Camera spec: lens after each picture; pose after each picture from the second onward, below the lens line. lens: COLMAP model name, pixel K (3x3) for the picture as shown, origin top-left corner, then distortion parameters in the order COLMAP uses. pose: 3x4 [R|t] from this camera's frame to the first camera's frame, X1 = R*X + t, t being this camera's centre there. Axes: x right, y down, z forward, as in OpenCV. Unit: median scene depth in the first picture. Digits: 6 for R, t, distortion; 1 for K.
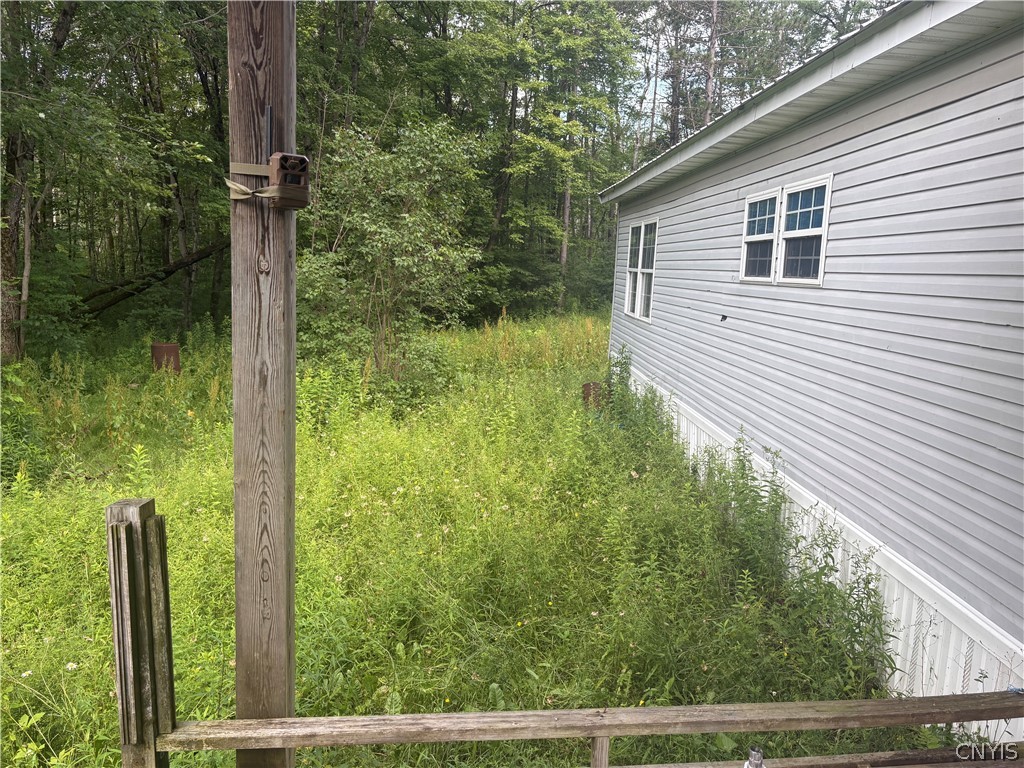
lens RADIAL K [[750.7, 0, 512.0], [0, 750.7, 384.0], [0, 0, 1]] dist [0.002571, 0.001224]
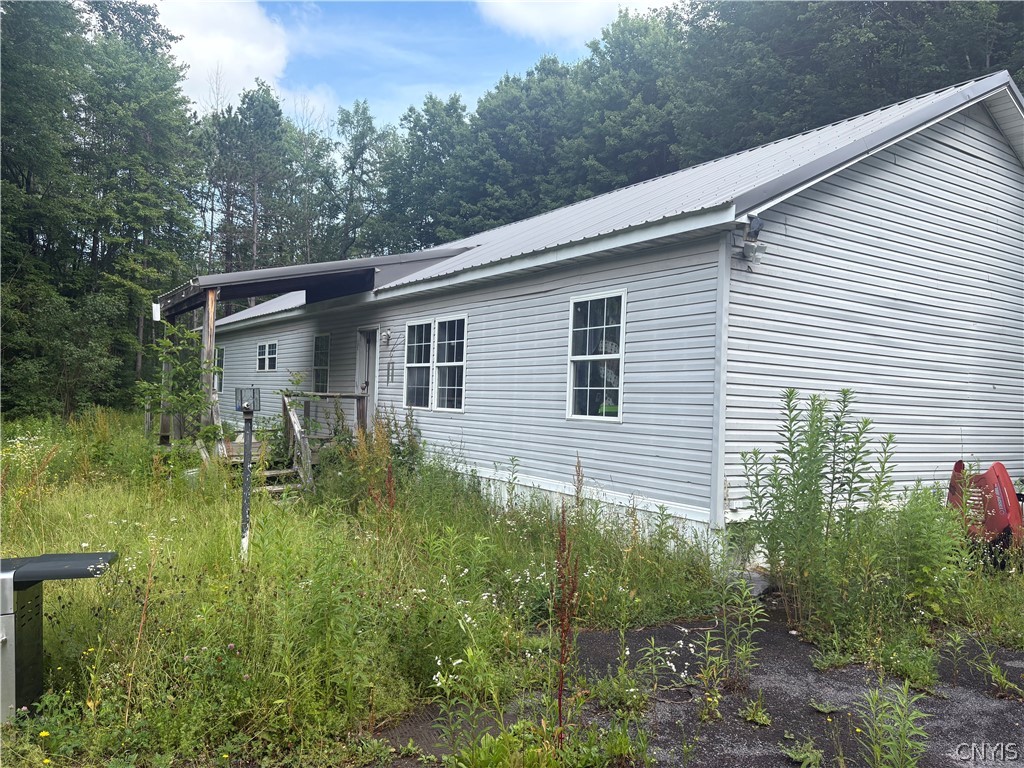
lens RADIAL K [[750.7, 0, 512.0], [0, 750.7, 384.0], [0, 0, 1]] dist [0.002571, 0.001224]
pose [[0.842321, 0.000912, 0.538975, -0.257072], [0.080345, 0.988613, -0.127237, 0.214665], [-0.532954, 0.150478, 0.832656, -1.158949]]
